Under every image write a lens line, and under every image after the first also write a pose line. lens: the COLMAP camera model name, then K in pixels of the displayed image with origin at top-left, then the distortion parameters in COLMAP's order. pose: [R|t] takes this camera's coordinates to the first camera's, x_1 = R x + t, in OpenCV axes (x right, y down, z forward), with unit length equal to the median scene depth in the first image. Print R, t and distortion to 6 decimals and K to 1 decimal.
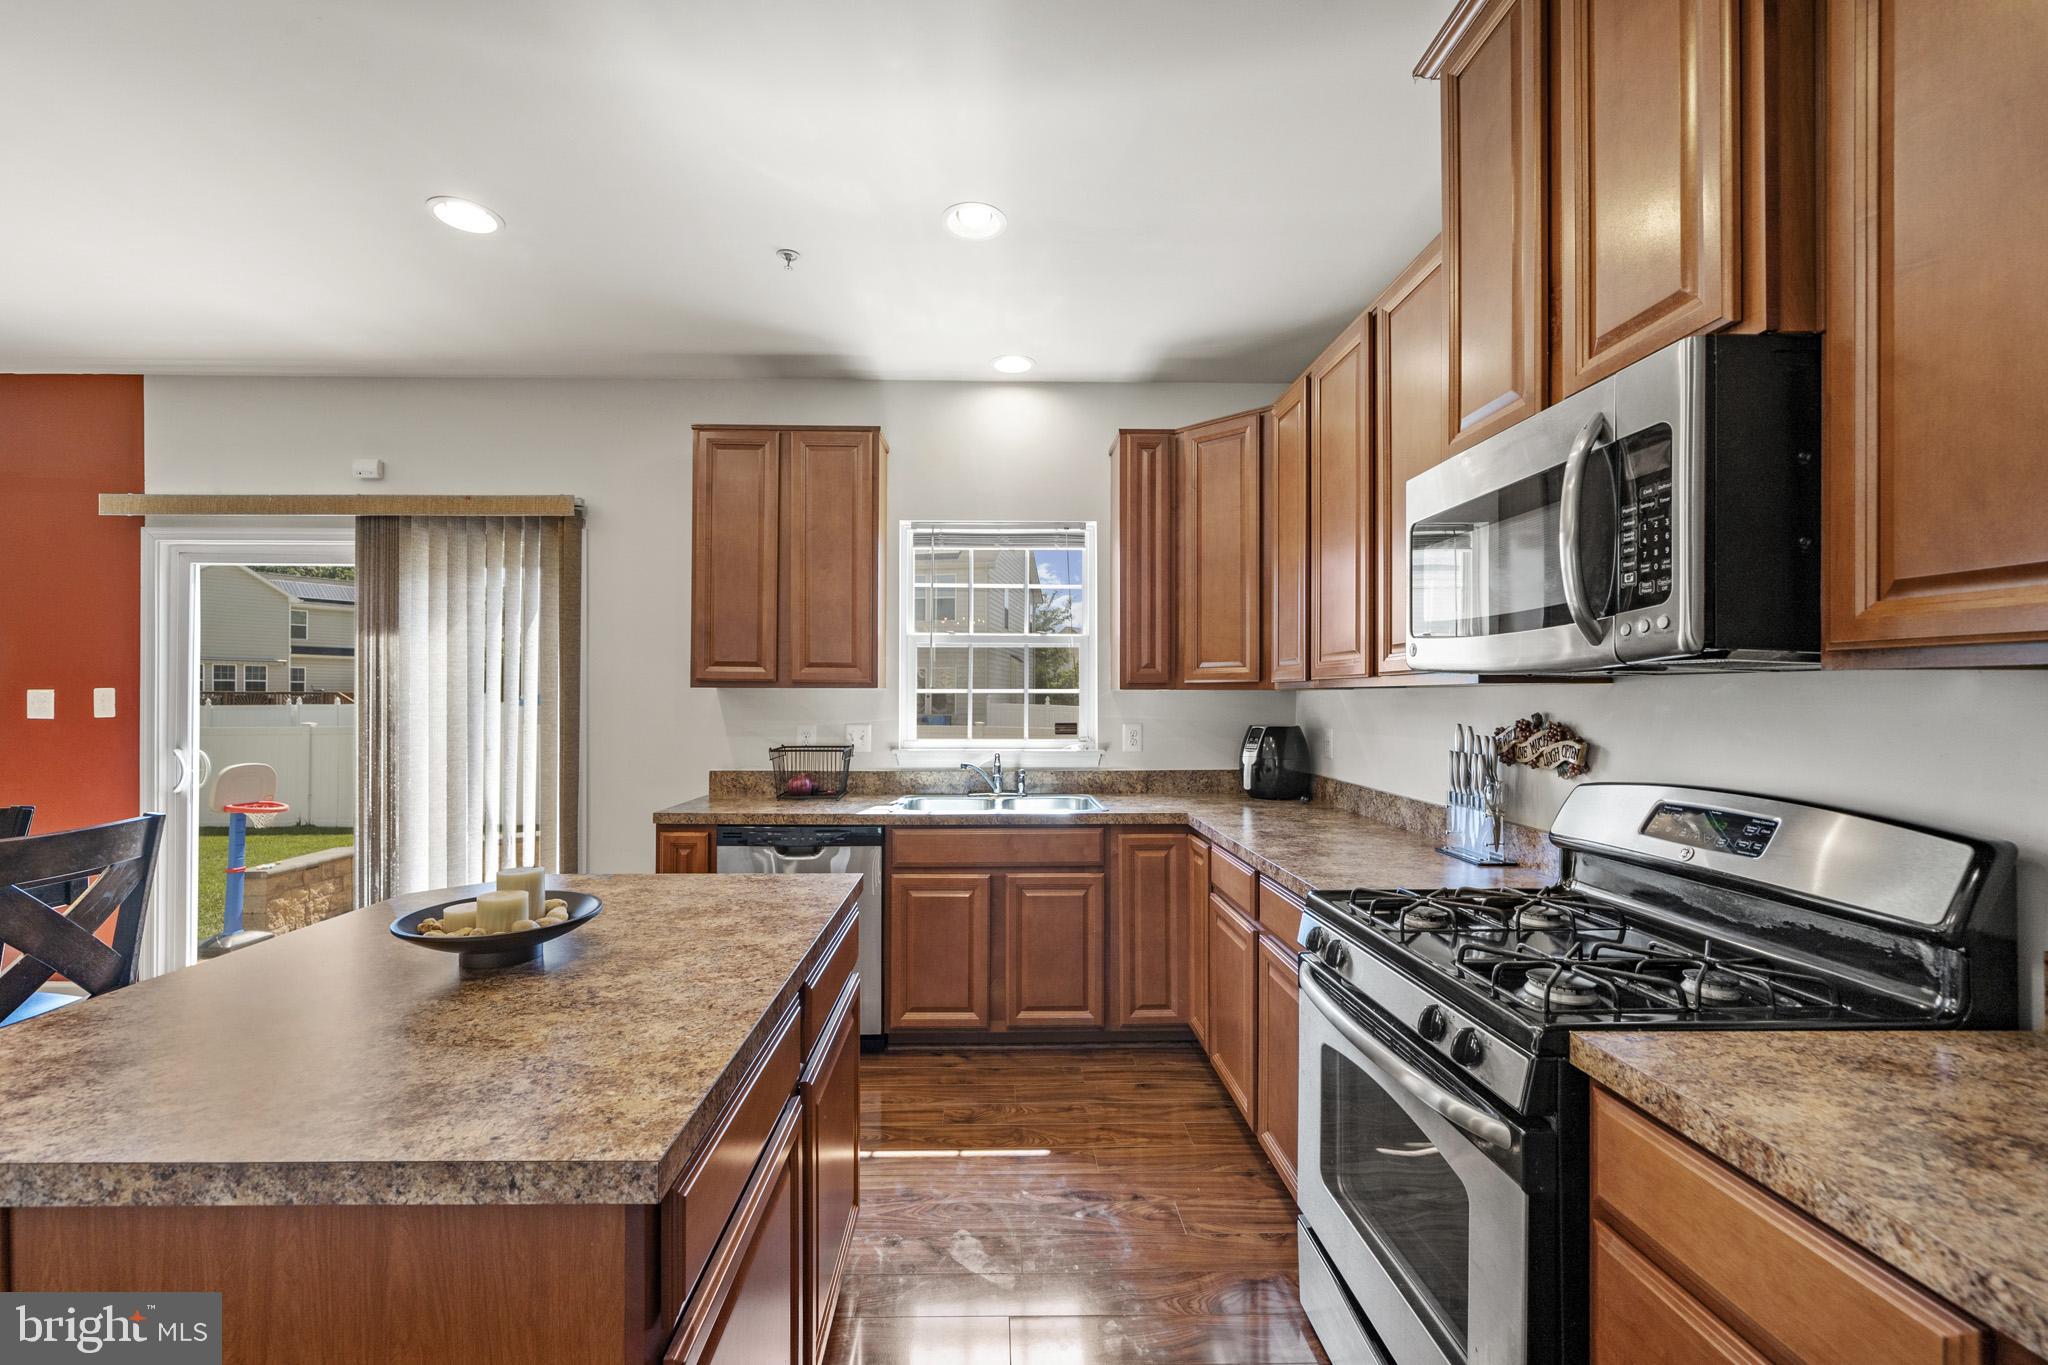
lens RADIAL K [[841.0, 0, 1006.5], [0, 841.0, 699.9], [0, 0, 1]] dist [-0.002950, 0.000495]
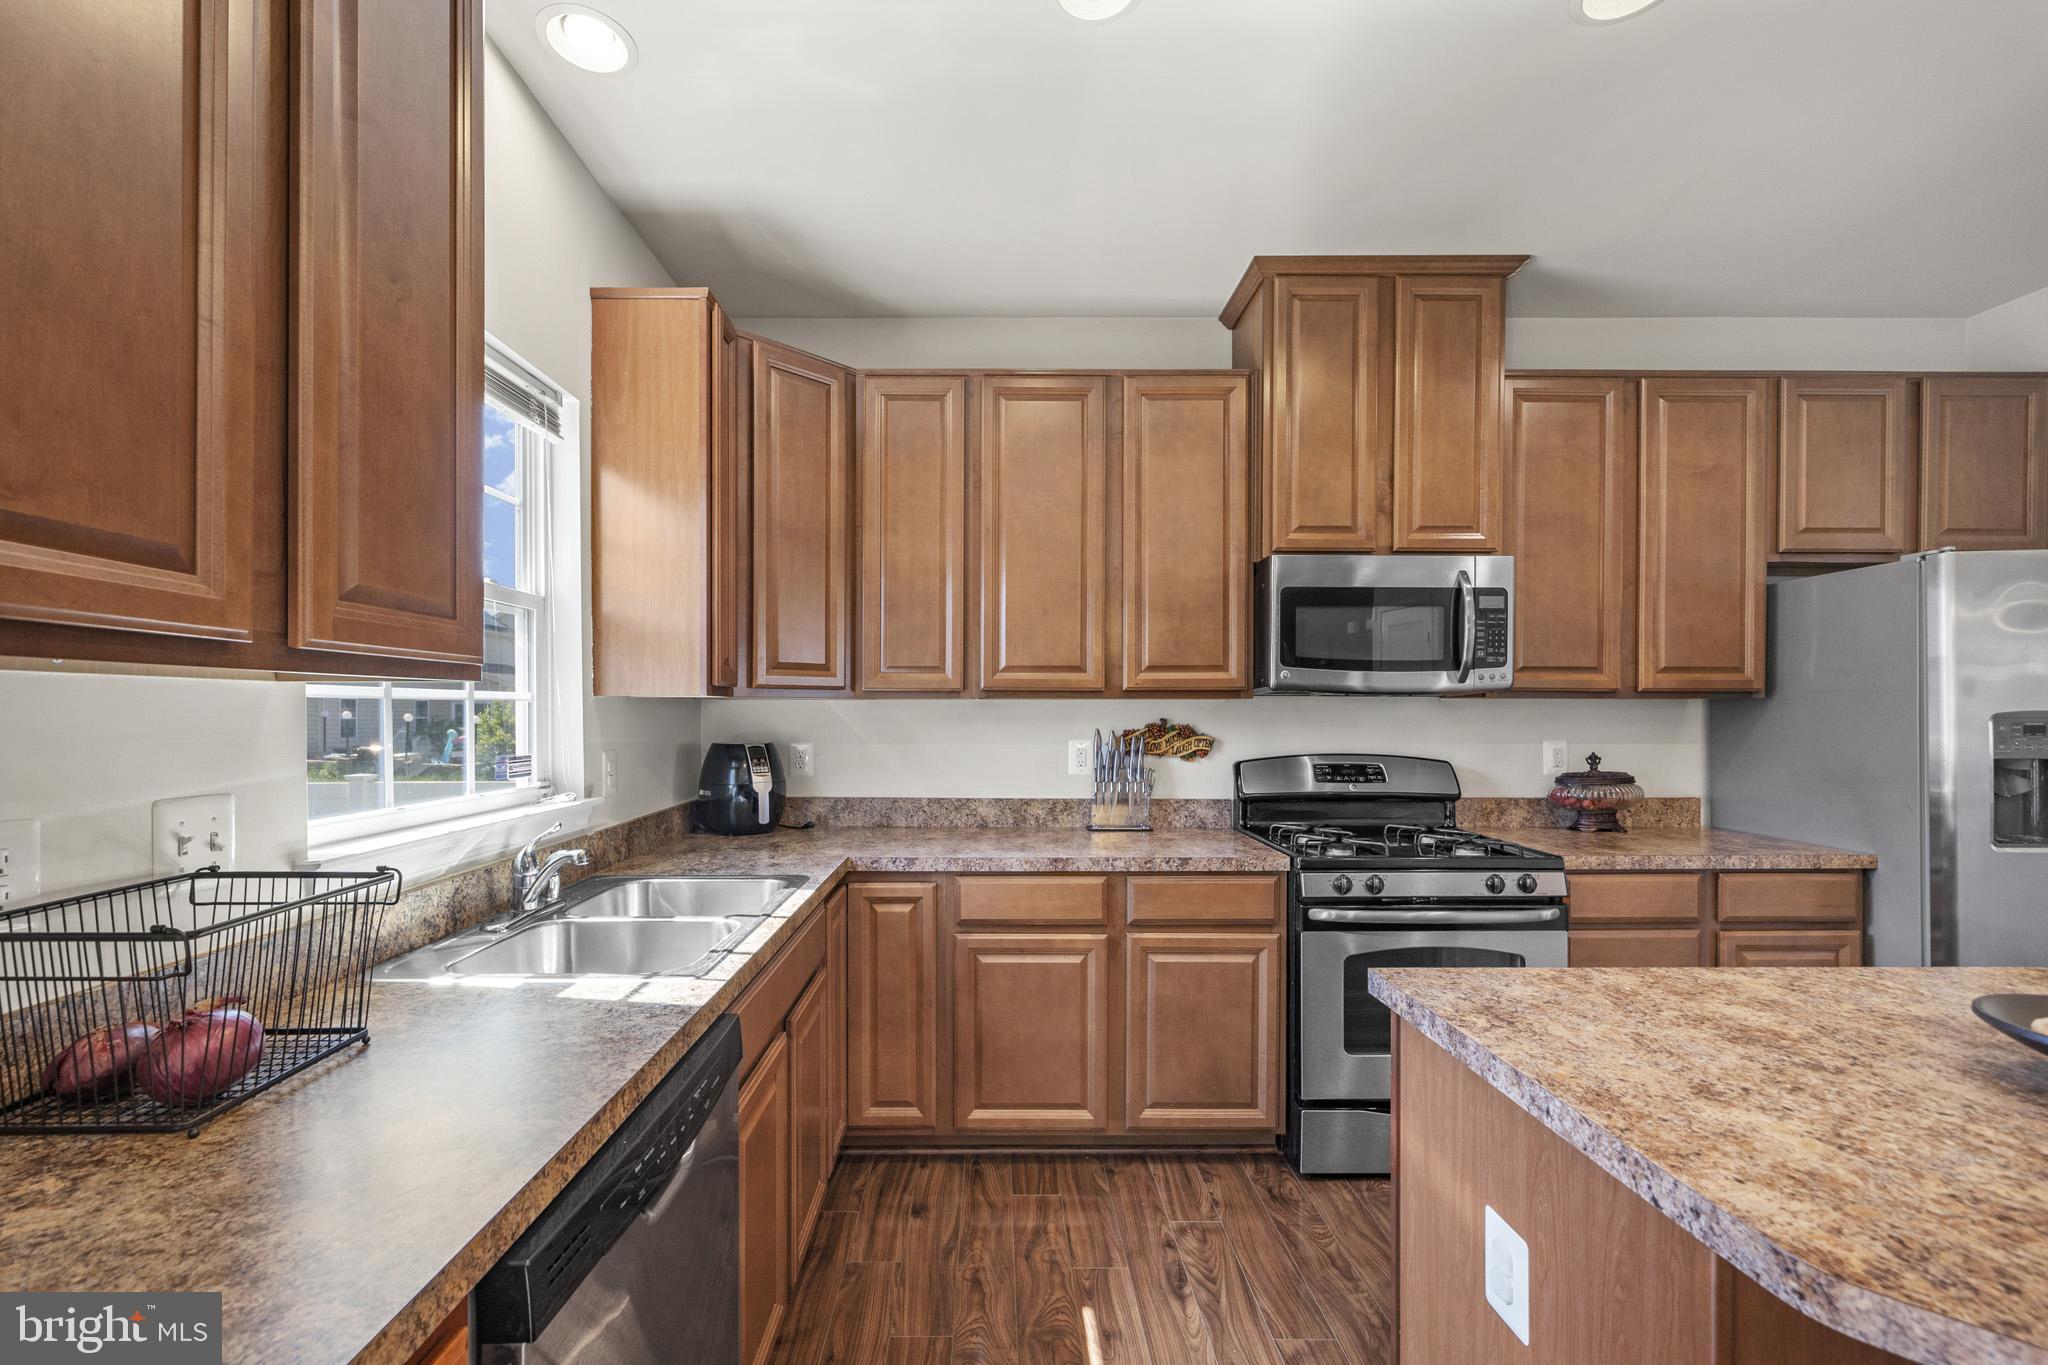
lens RADIAL K [[841.0, 0, 1013.9], [0, 841.0, 717.1], [0, 0, 1]] dist [-0.002950, 0.000495]
pose [[0.015989, -0.011888, 0.999801, -0.555124], [0.001921, 0.999928, 0.011859, -0.003137], [-0.999870, 0.001731, 0.016010, 0.833452]]
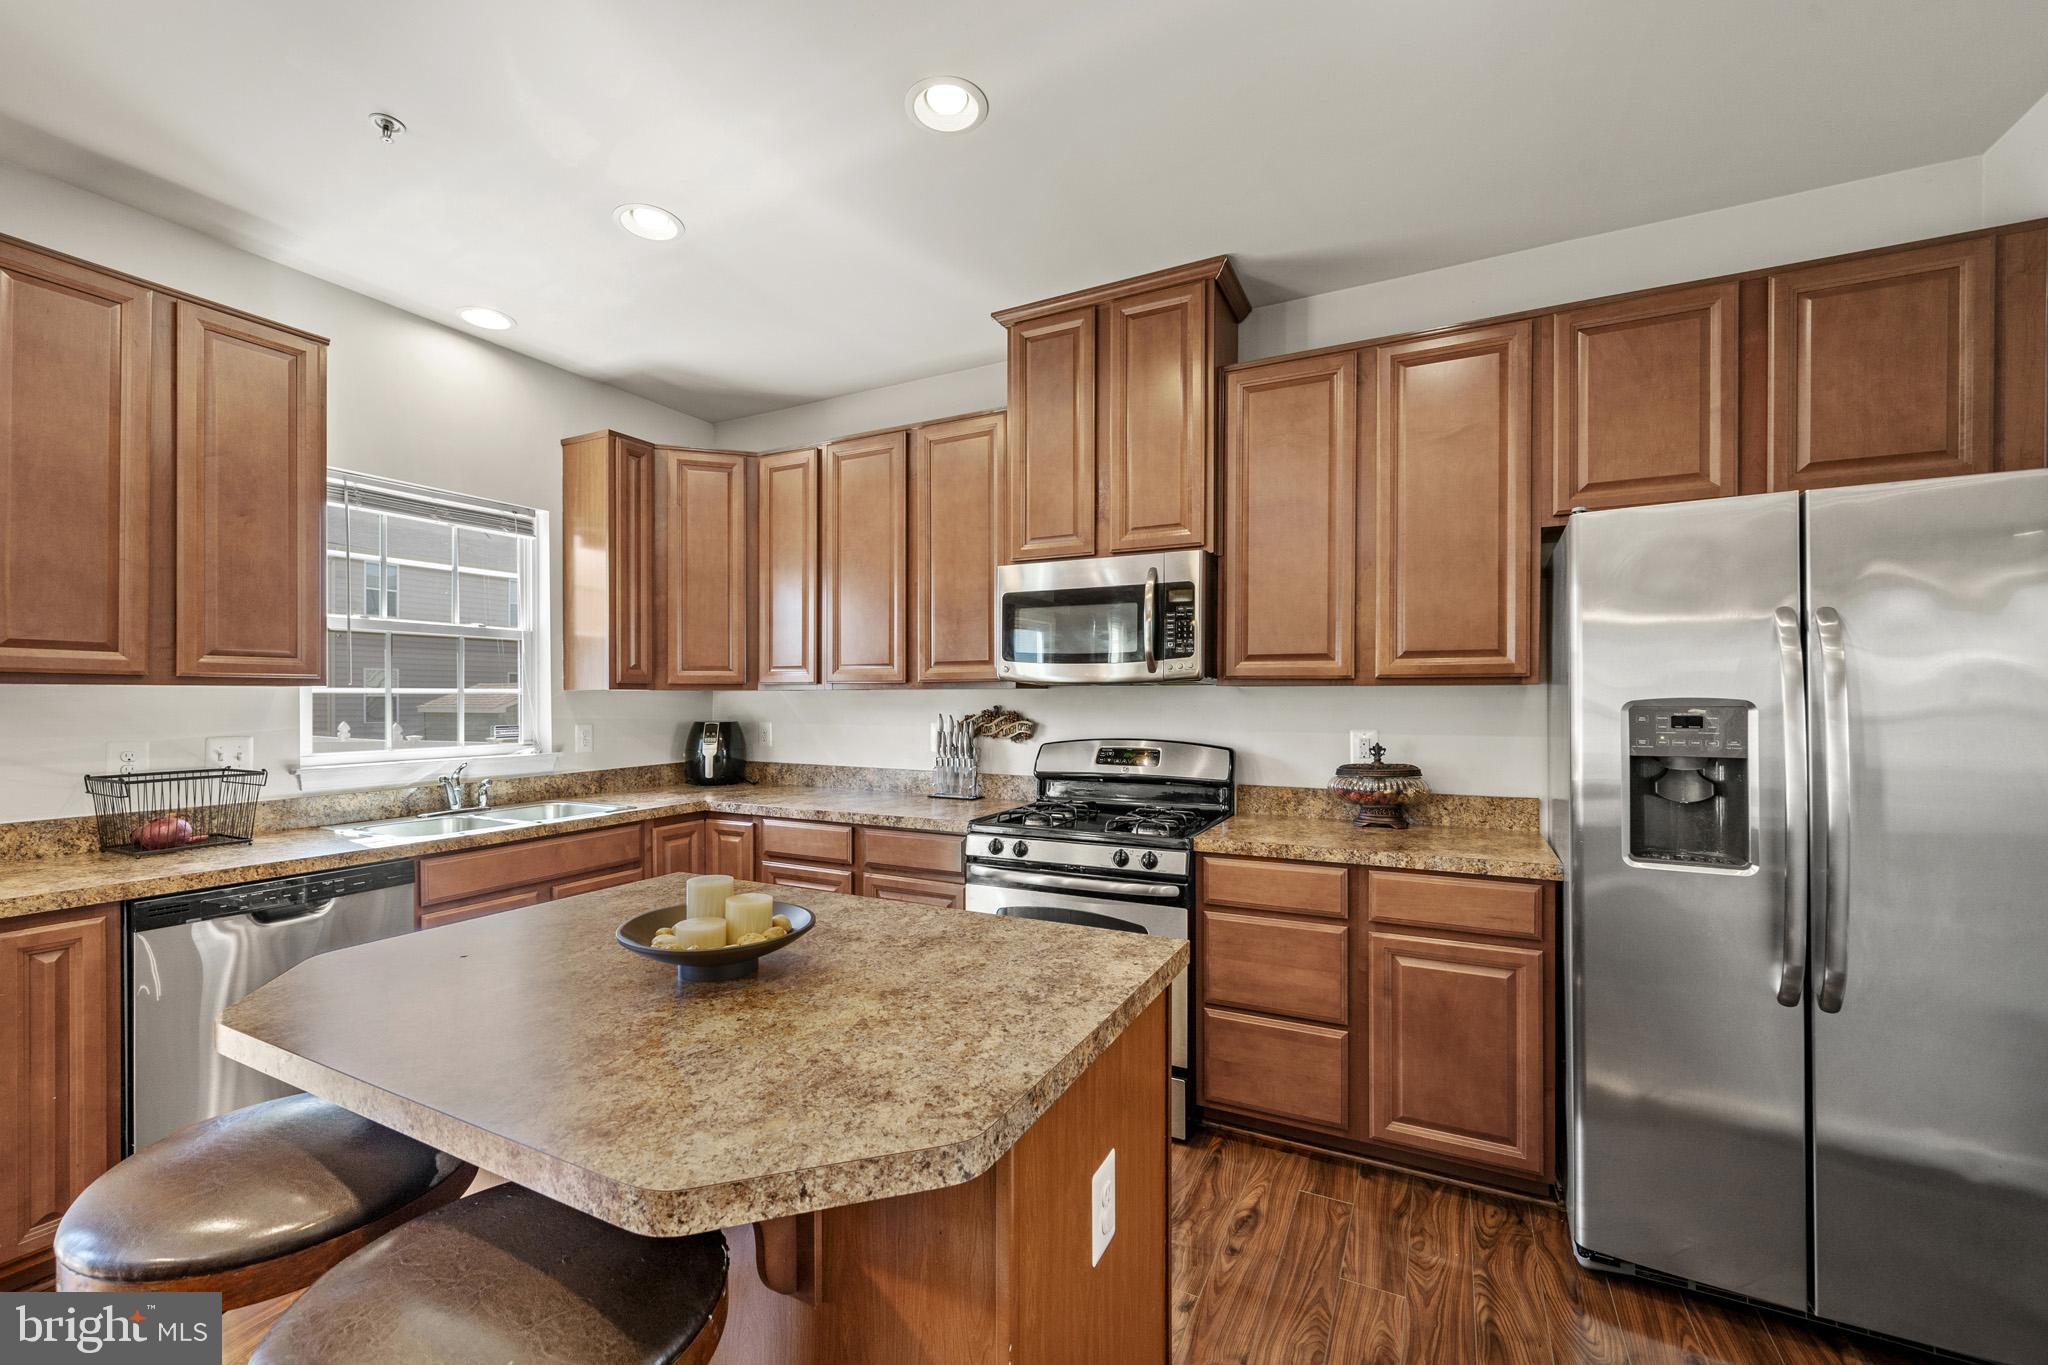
lens RADIAL K [[841.0, 0, 1006.5], [0, 841.0, 711.4], [0, 0, 1]] dist [-0.002950, 0.000495]
pose [[0.479539, -0.017135, 0.877353, -0.572981], [0.004529, 0.999844, 0.017052, -0.001509], [-0.877509, -0.004203, 0.479542, 0.113037]]
